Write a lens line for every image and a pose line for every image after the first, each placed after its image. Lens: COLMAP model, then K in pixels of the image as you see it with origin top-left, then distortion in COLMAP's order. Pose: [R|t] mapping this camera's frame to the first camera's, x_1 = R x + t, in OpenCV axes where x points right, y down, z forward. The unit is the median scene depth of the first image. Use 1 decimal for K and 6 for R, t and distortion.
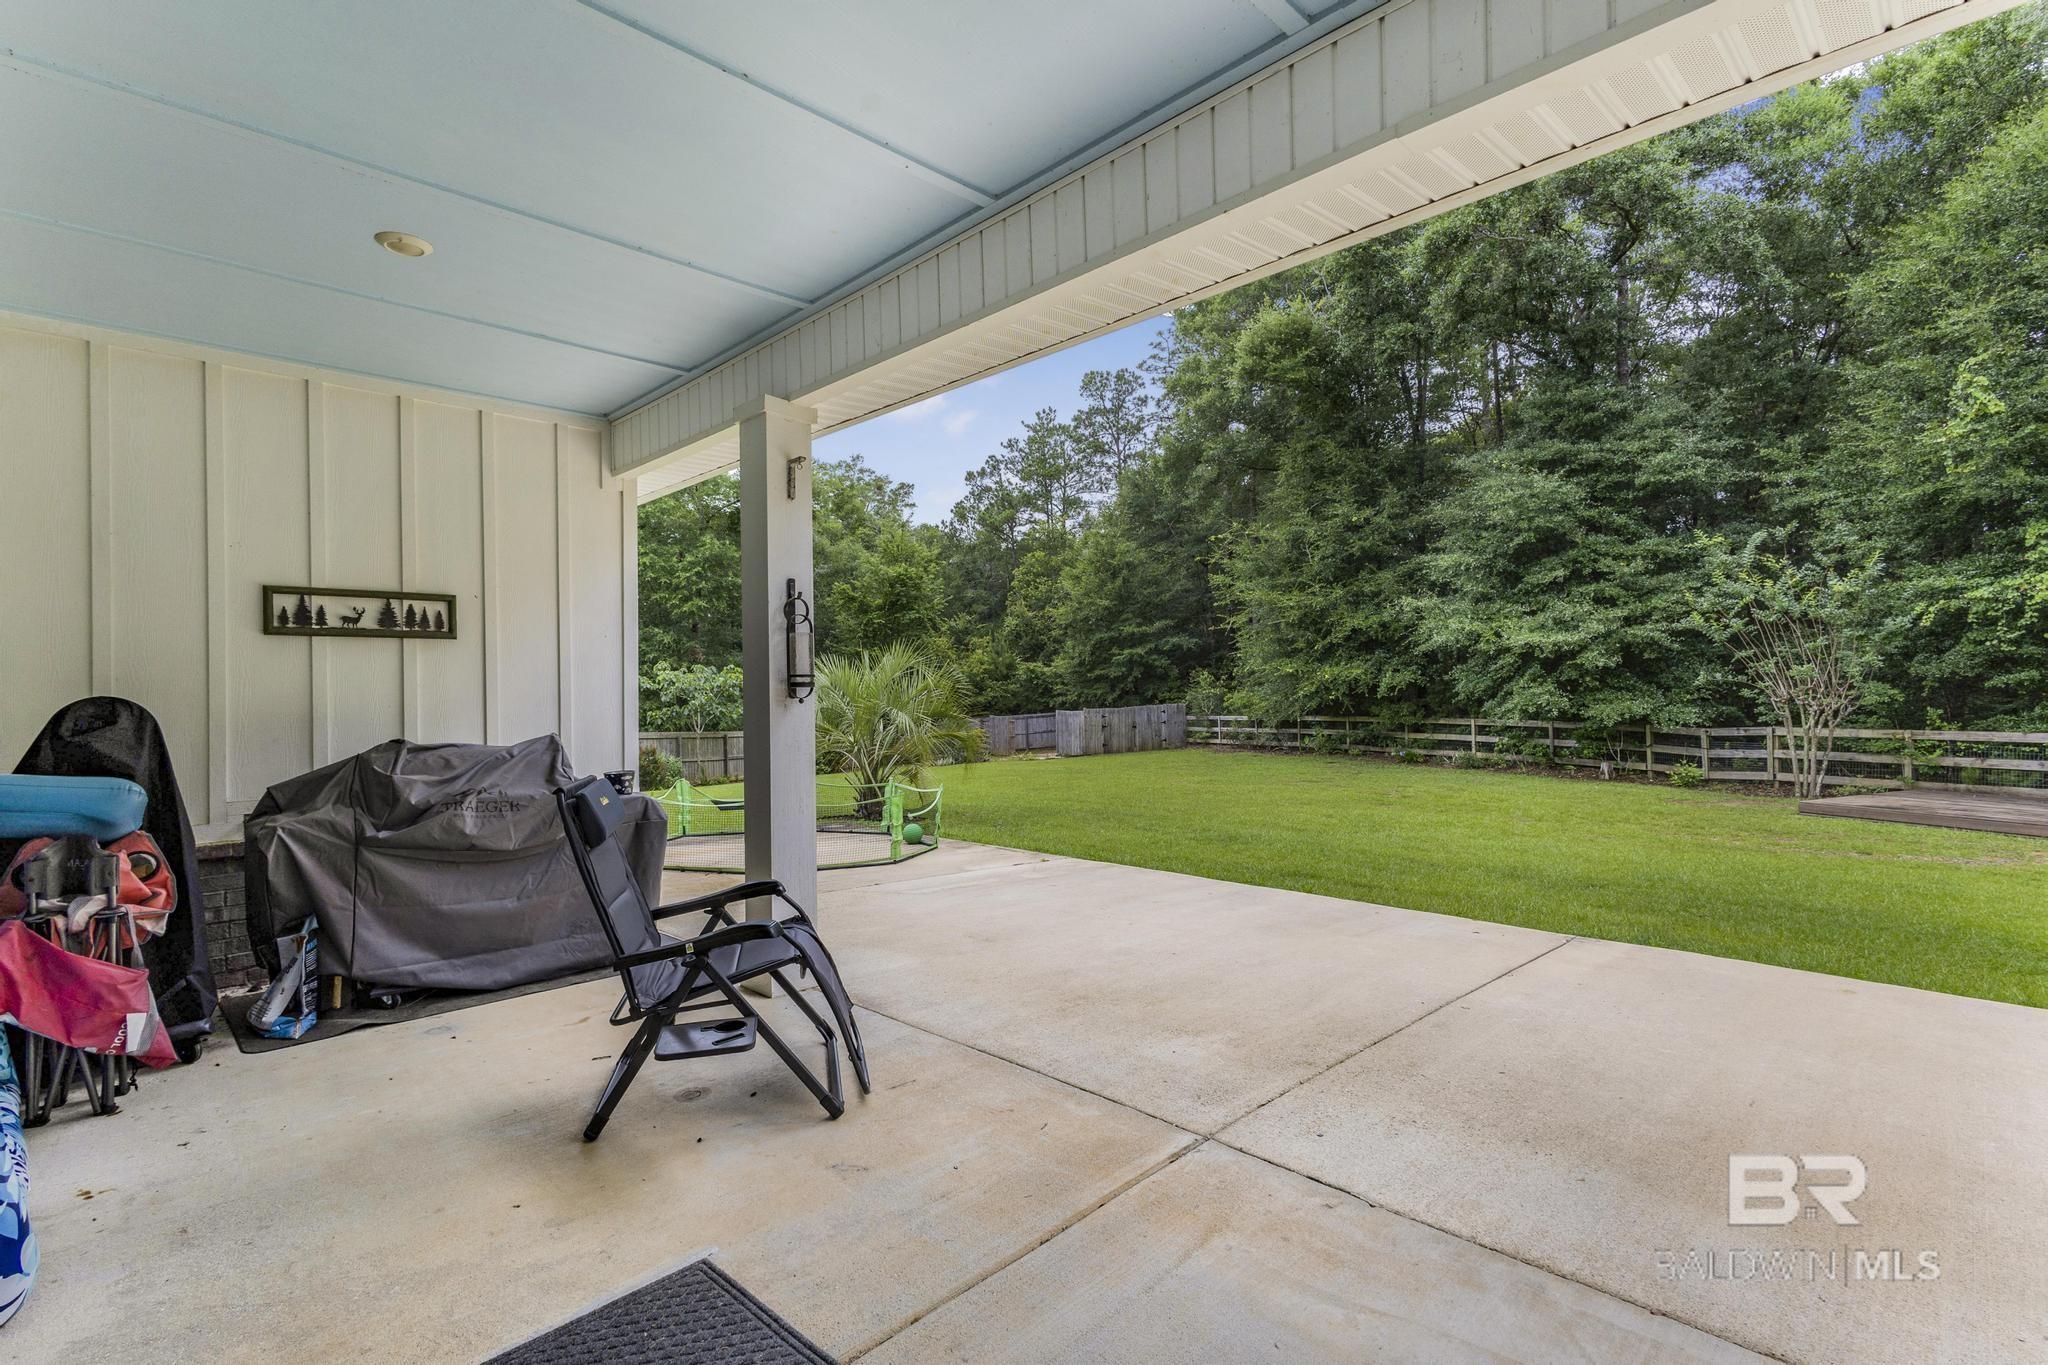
lens RADIAL K [[963.3, 0, 1011.0], [0, 963.3, 685.3], [0, 0, 1]] dist [0.001067, 0.000092]
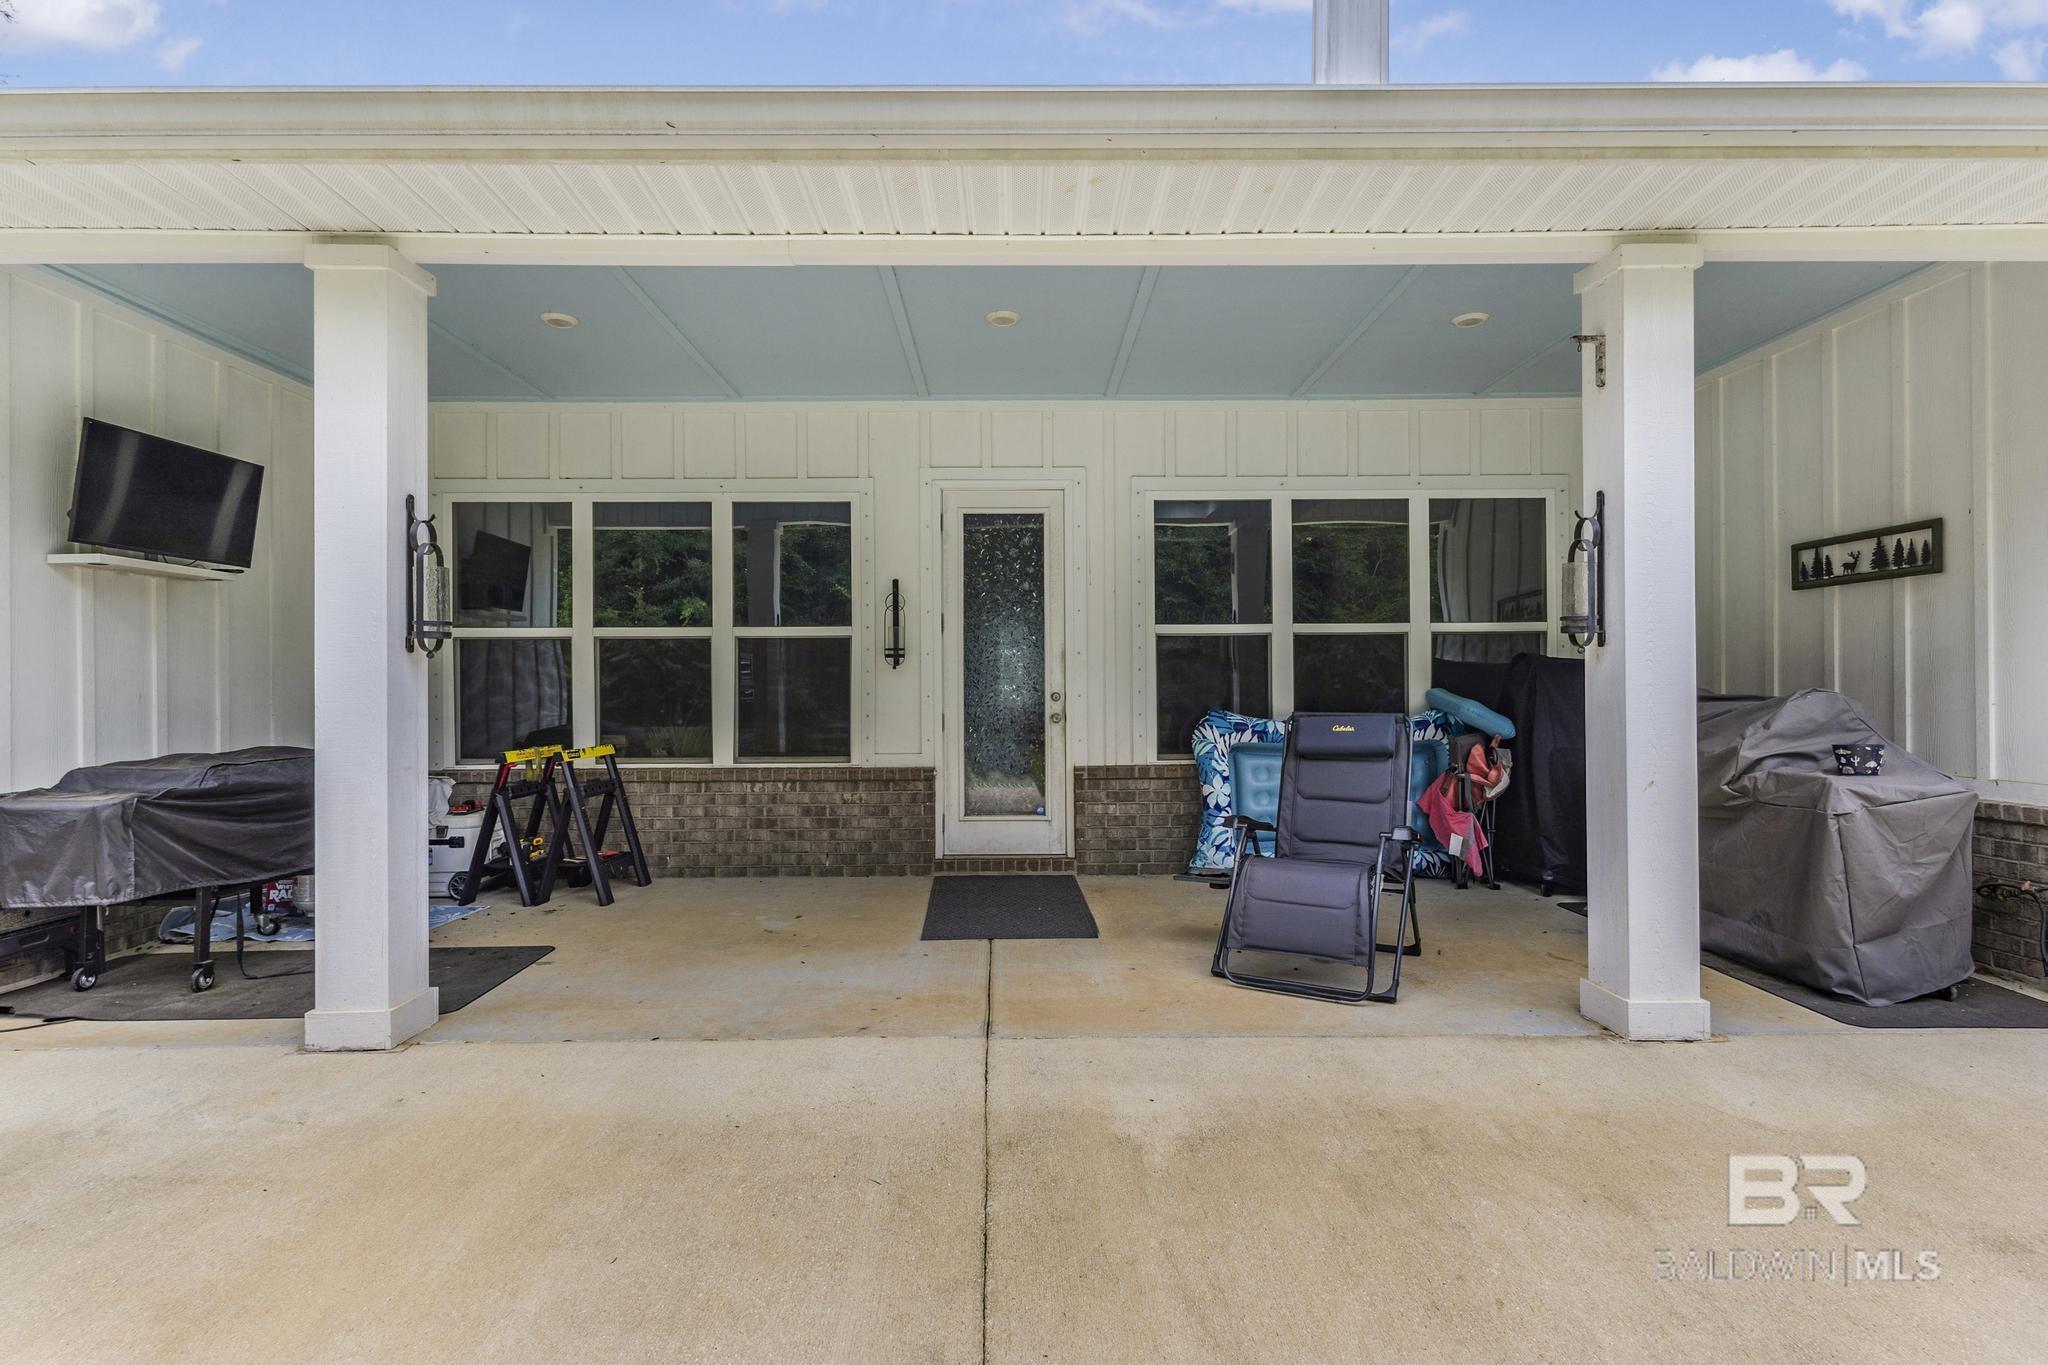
lens RADIAL K [[963.3, 0, 1011.0], [0, 963.3, 685.3], [0, 0, 1]] dist [0.001067, 0.000092]
pose [[-0.697232, 0.020605, -0.716550, 0.577303], [0.024771, 0.999682, 0.004644, 0.025374], [0.716418, -0.014512, -0.697521, 1.055112]]
